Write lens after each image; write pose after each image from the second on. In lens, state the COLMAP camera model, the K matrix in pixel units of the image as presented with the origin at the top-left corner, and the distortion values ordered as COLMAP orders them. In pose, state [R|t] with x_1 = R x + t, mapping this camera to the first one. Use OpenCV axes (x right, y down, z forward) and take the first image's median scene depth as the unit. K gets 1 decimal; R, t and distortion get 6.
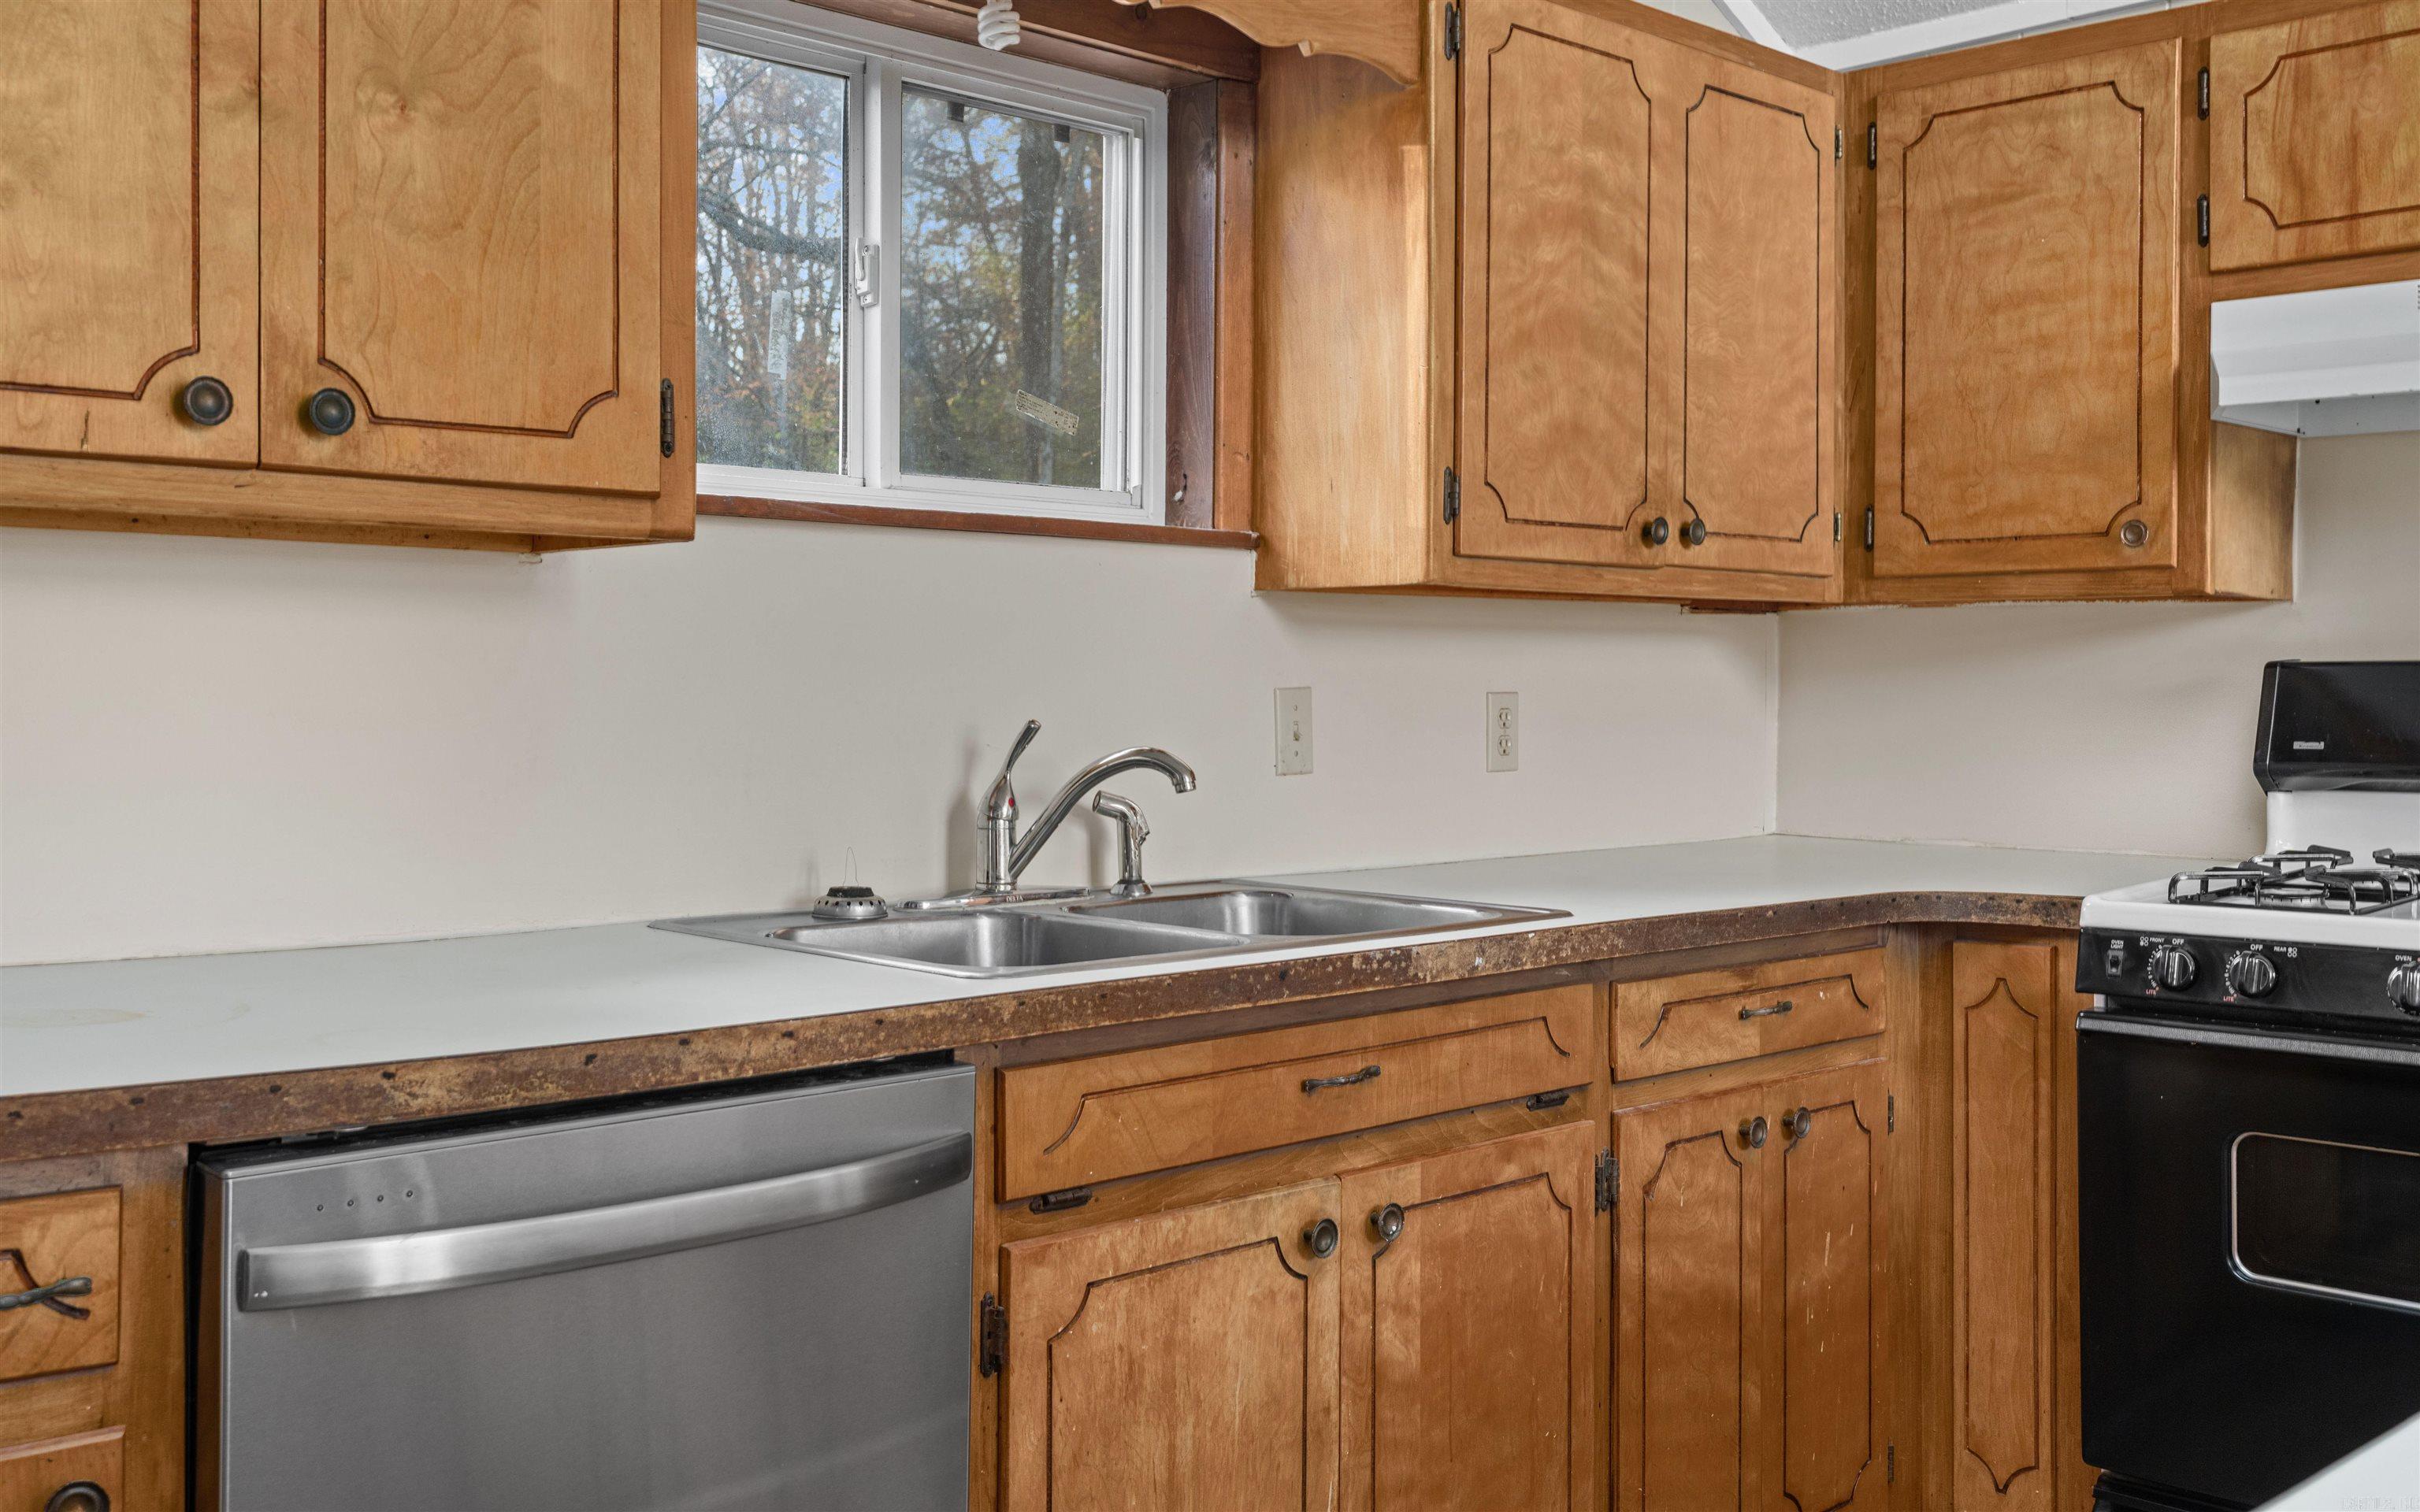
lens RADIAL K [[2379.6, 0, 1236.6], [0, 2379.6, 720.4], [0, 0, 1]] dist [0.053027, 0.000000]
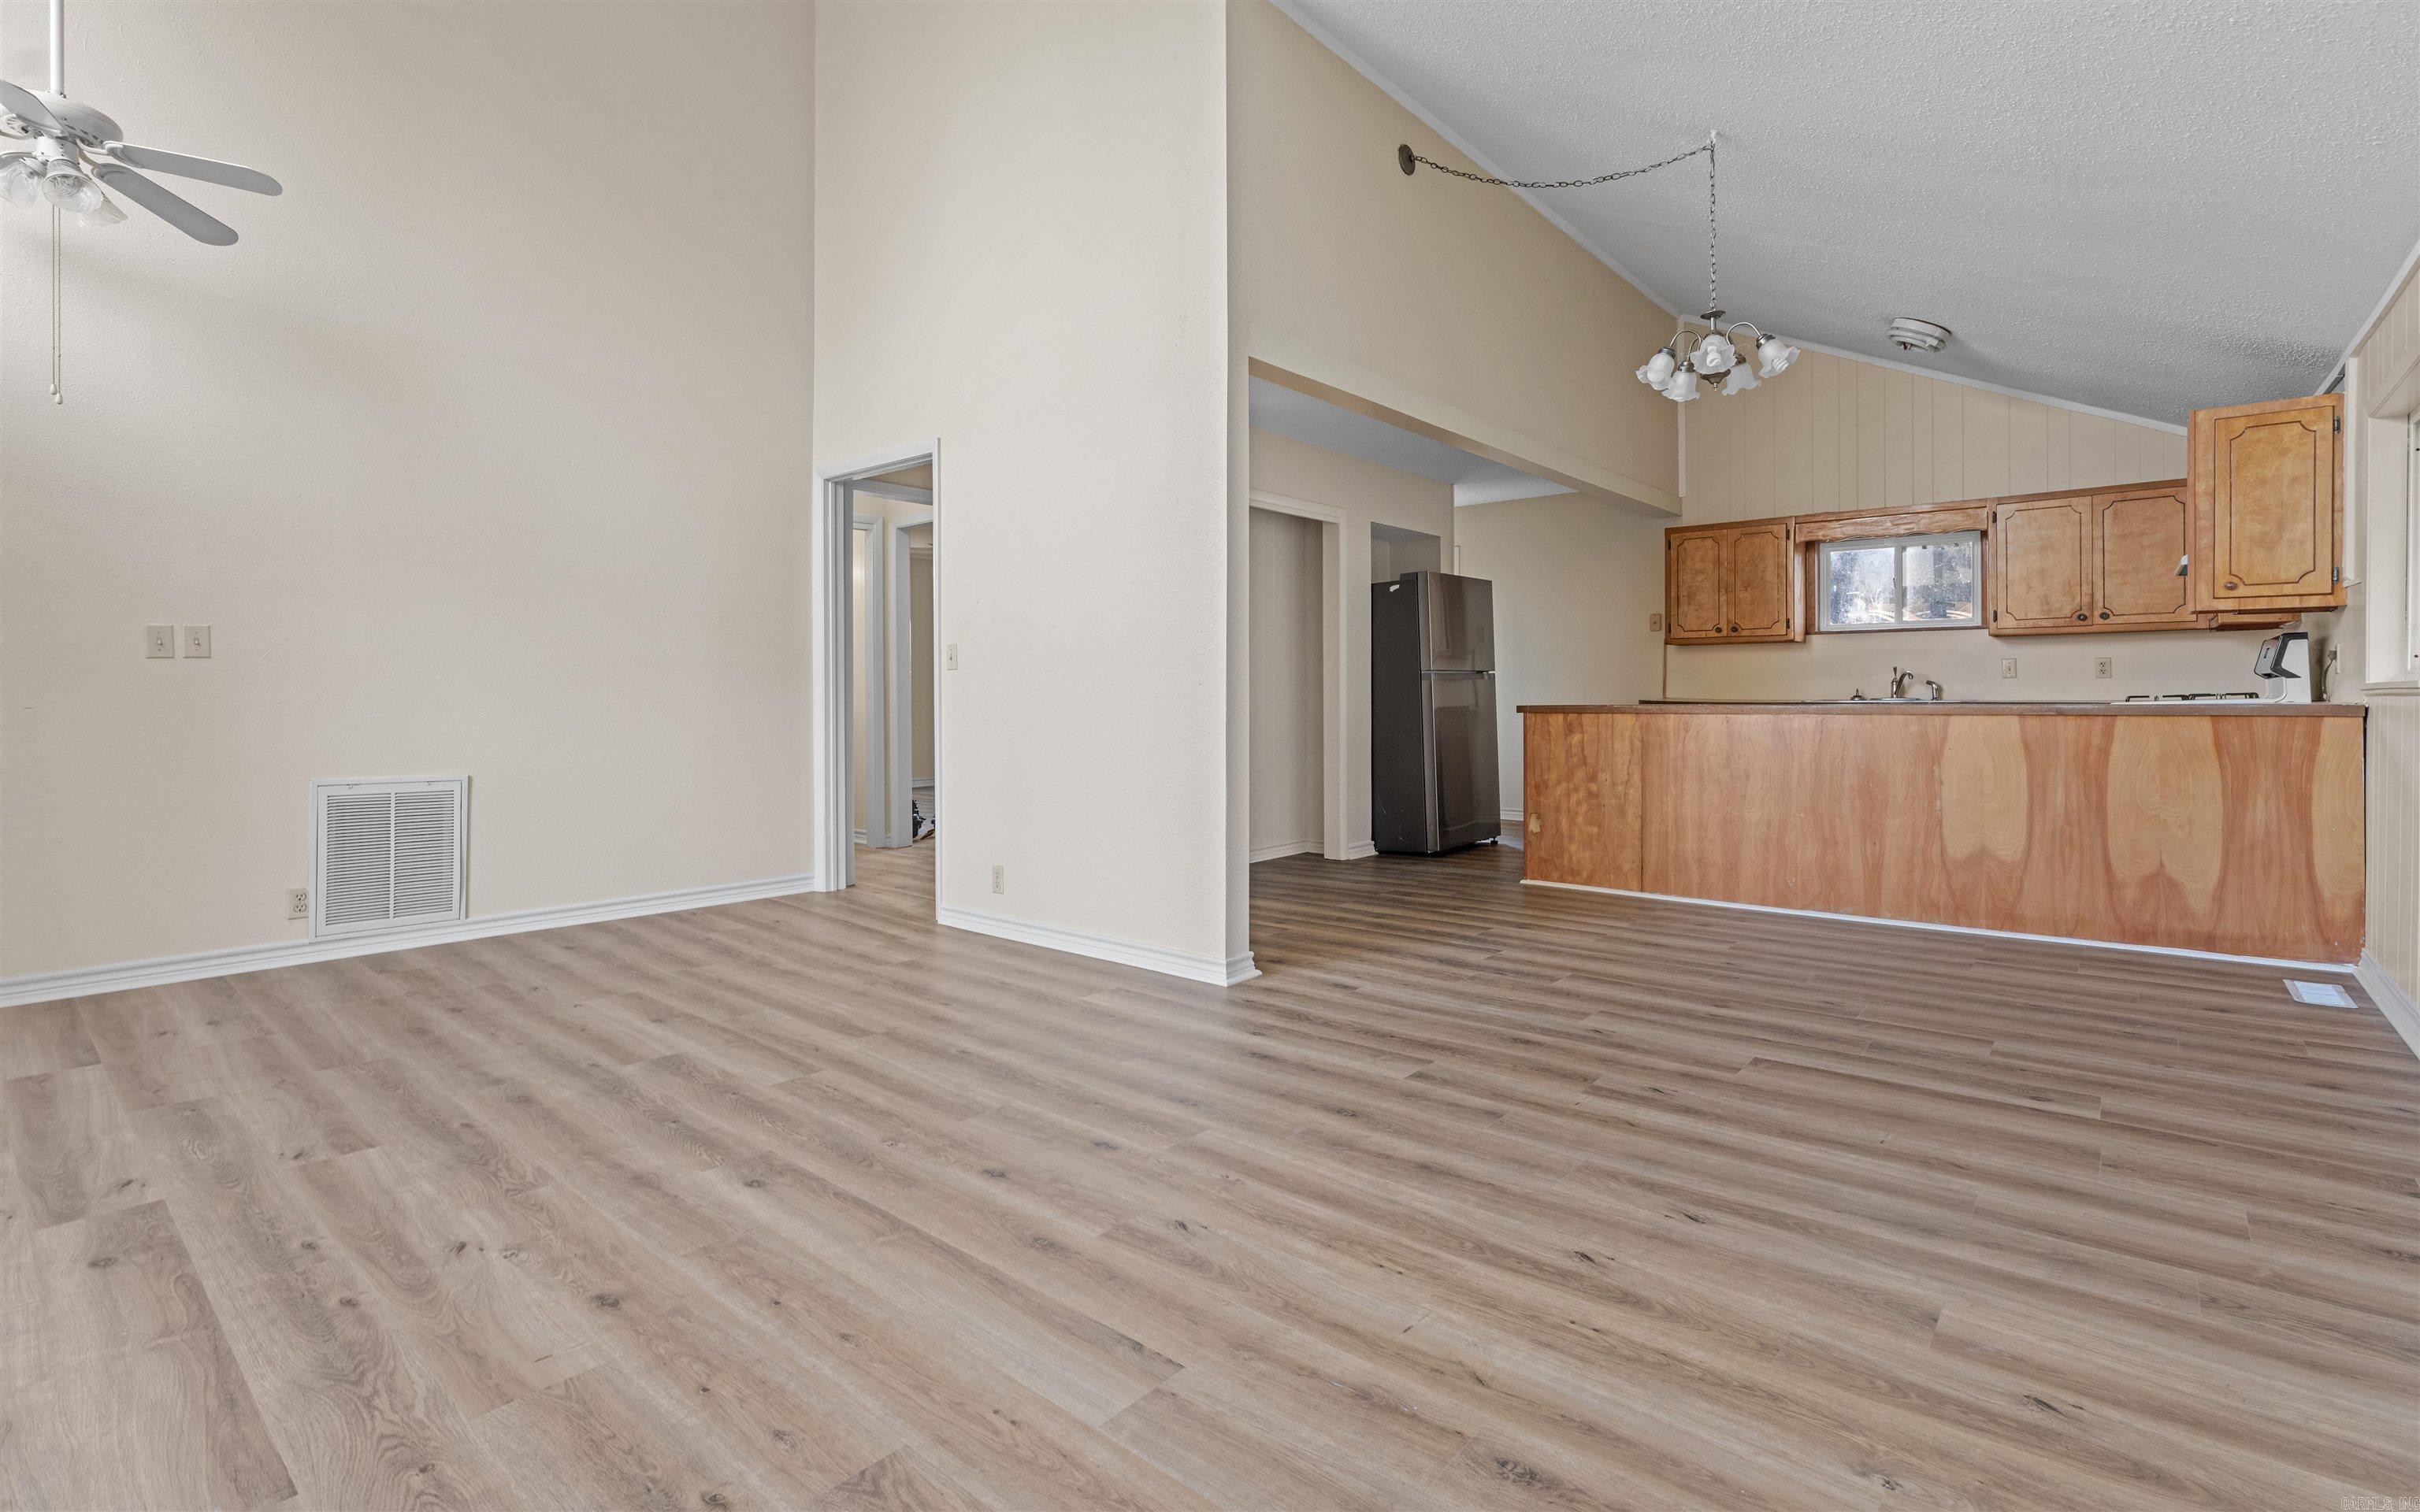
lens RADIAL K [[1098.6, 0, 1212.2], [0, 1098.6, 719.5], [0, 0, 1]] dist [-0.015558, 0.005731]
pose [[0.089731, 0.019190, -0.995781, 1.900833], [-0.007385, 0.999800, 0.018602, 0.072105], [0.995939, 0.005684, 0.089854, -0.648656]]
